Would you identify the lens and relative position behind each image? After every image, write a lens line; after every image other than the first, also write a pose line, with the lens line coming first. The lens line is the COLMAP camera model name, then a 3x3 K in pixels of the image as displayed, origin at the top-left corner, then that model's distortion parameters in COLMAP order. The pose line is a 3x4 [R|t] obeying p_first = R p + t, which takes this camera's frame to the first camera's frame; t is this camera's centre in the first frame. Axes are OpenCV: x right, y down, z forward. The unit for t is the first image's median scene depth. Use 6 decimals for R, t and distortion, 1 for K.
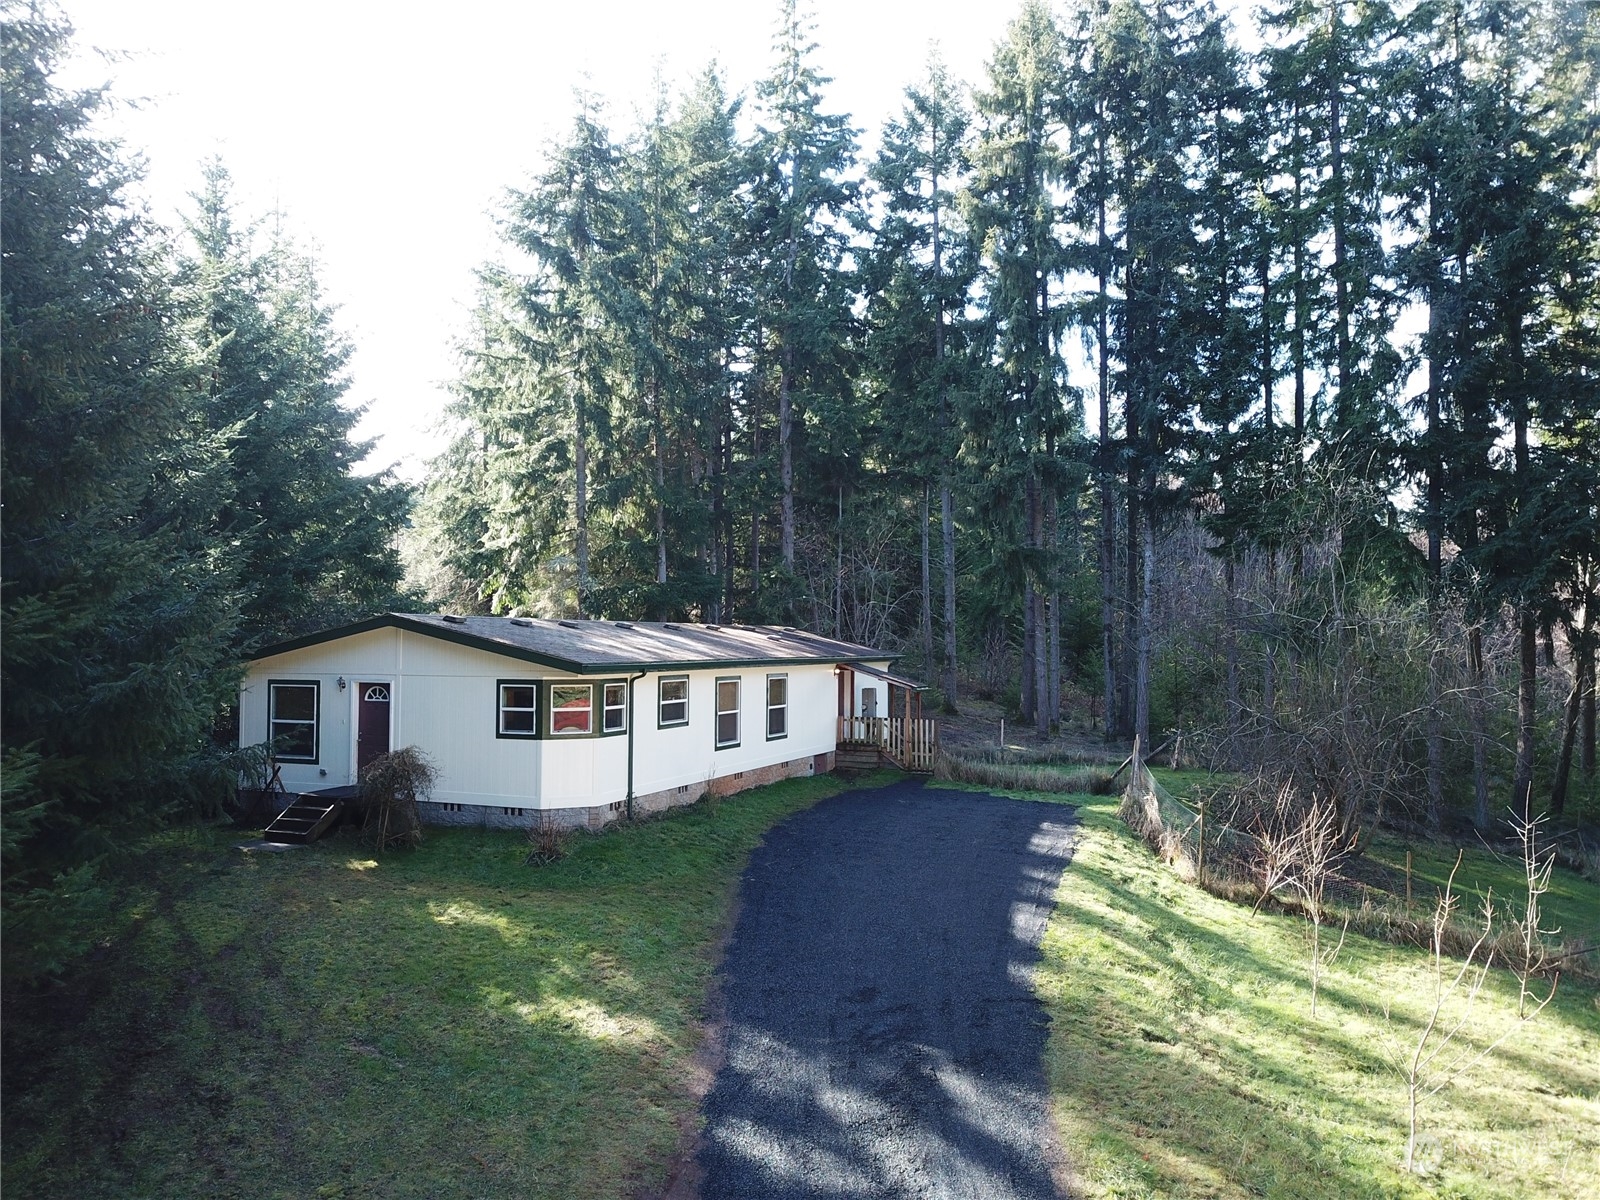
lens RADIAL K [[1216.6, 0, 802.9], [0, 1216.6, 609.8], [0, 0, 1]] dist [0.032702, 0.002403]
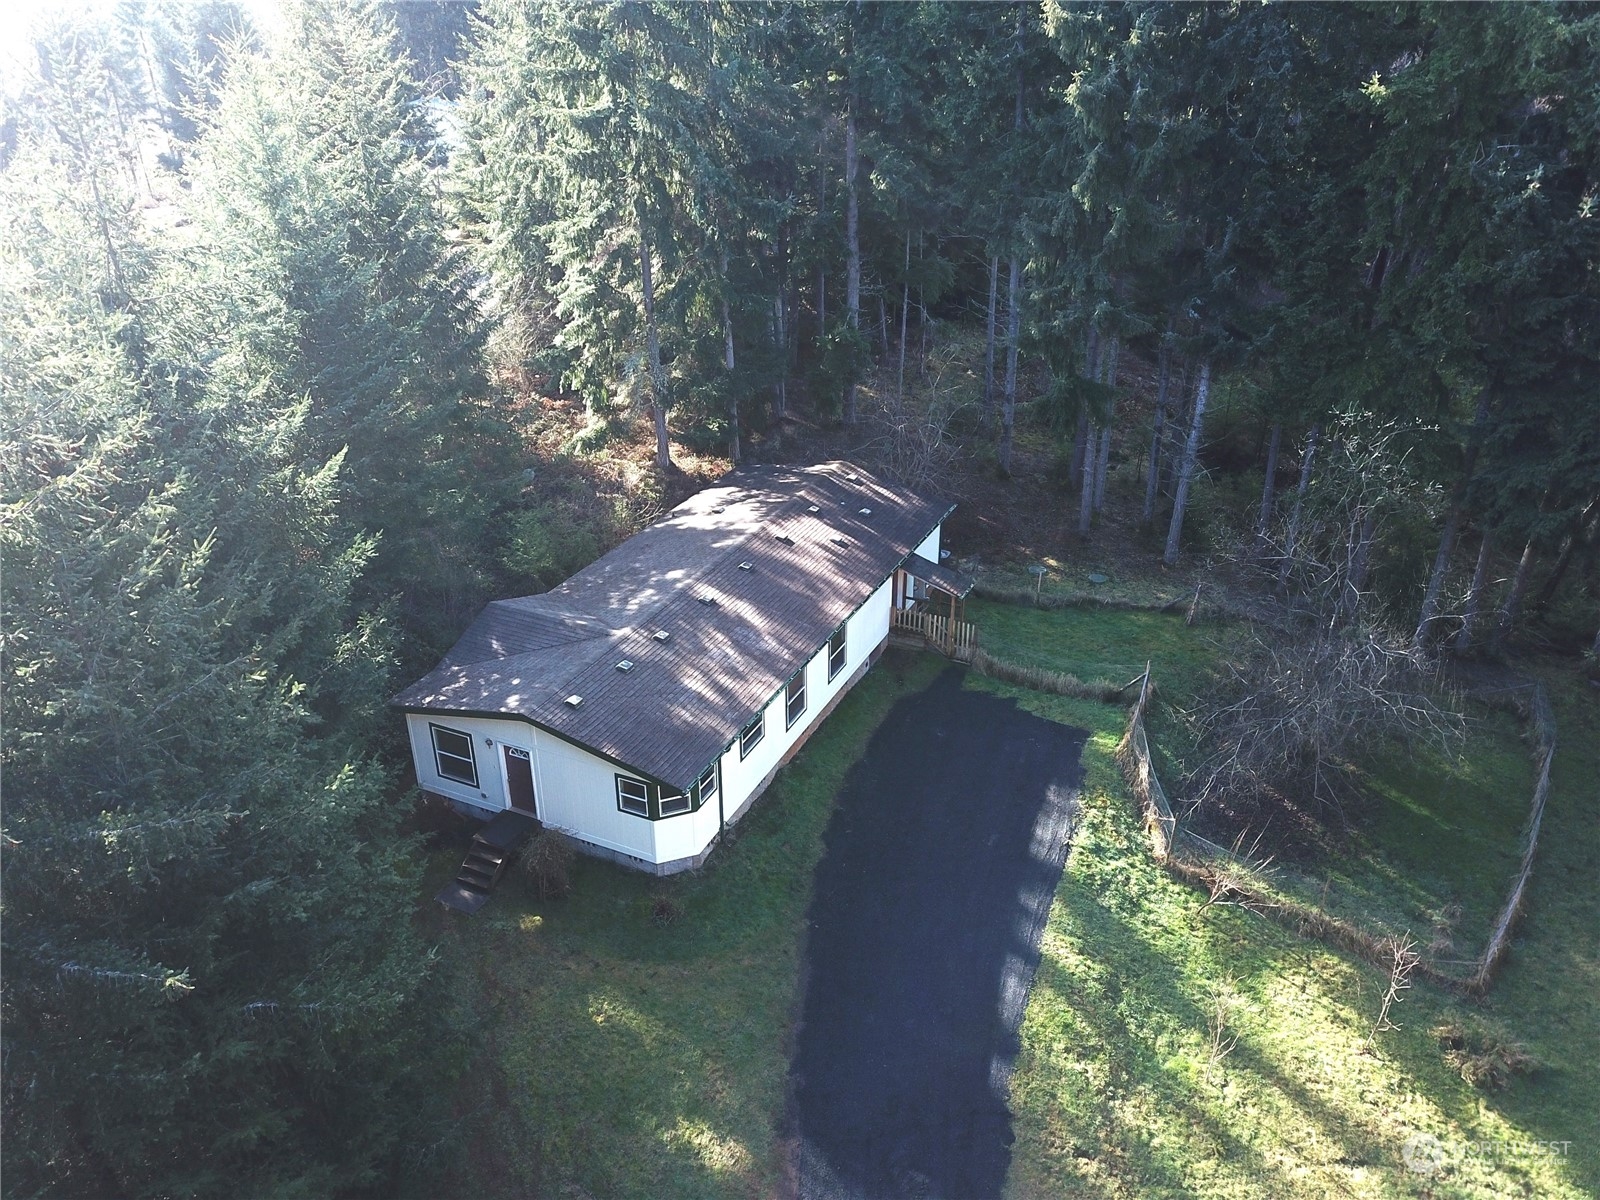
lens RADIAL K [[1233.6, 0, 800.5], [0, 1233.6, 594.4], [0, 0, 1]] dist [0.041457, -0.000181]
pose [[0.998474, 0.021724, -0.050772, 0.003011], [0.005521, 0.875502, 0.483183, -0.723264], [0.054948, -0.482726, 0.874046, -0.021171]]
